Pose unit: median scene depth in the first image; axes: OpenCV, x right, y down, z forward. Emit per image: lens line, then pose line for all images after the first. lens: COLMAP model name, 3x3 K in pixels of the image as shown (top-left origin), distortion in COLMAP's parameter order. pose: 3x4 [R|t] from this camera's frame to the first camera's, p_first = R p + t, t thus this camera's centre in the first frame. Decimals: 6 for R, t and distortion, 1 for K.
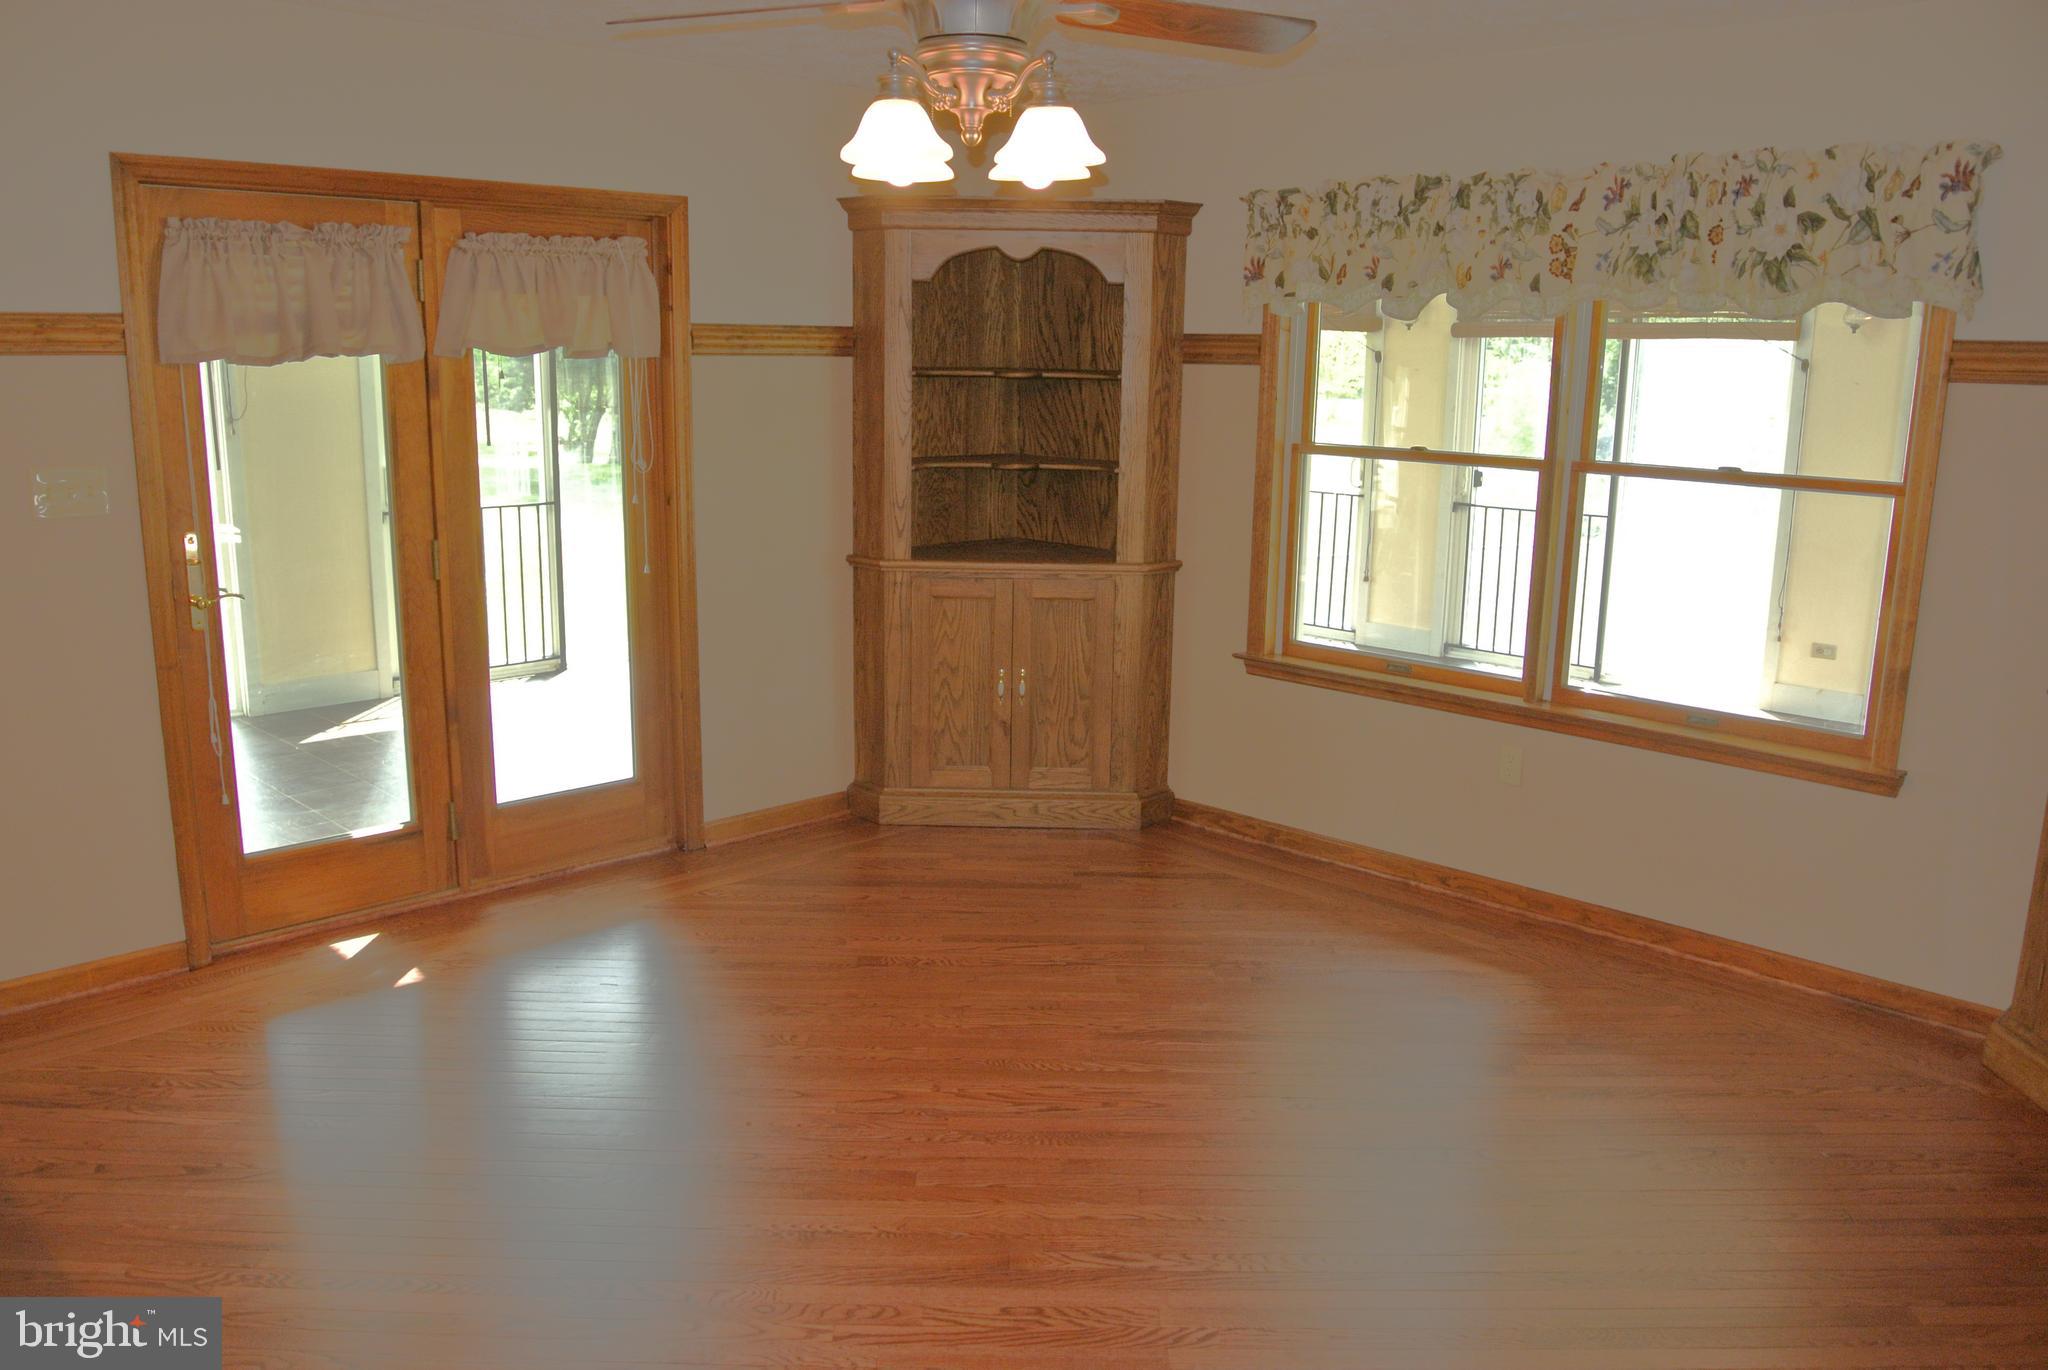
lens RADIAL K [[1586.0, 0, 1018.4], [0, 1586.0, 715.8], [0, 0, 1]] dist [-0.083210, 0.034853]
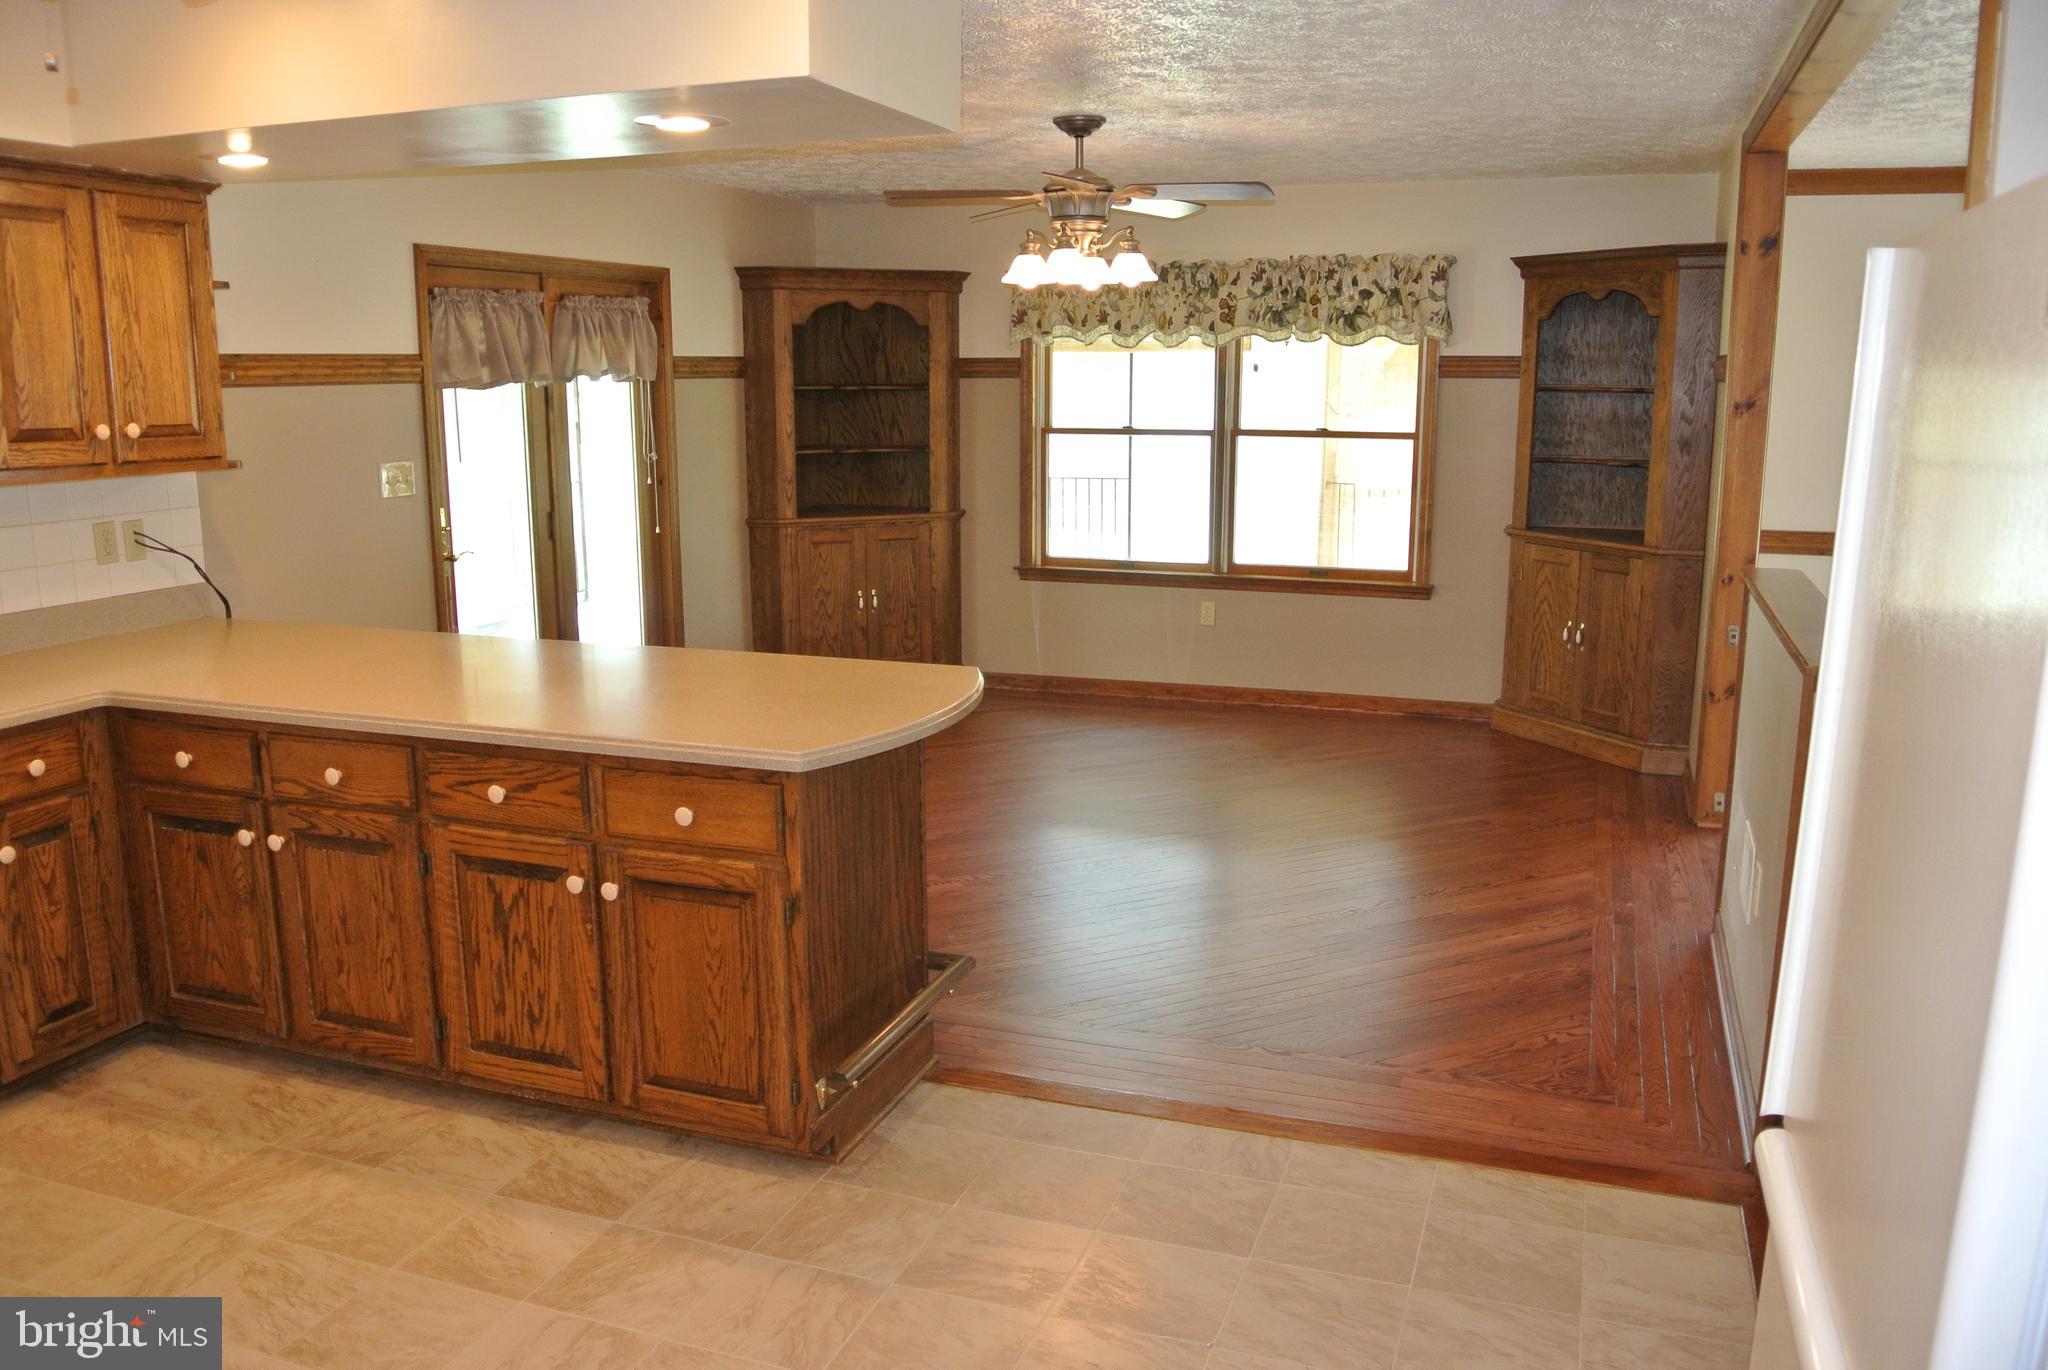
lens RADIAL K [[1586.0, 0, 1006.3], [0, 1586.0, 721.9], [0, 0, 1]] dist [-0.083210, 0.034853]
pose [[0.906070, -0.107801, 0.409165, -0.568029], [0.108757, 0.993846, 0.021008, 0.085221], [-0.408912, 0.025465, 0.912218, -0.430328]]
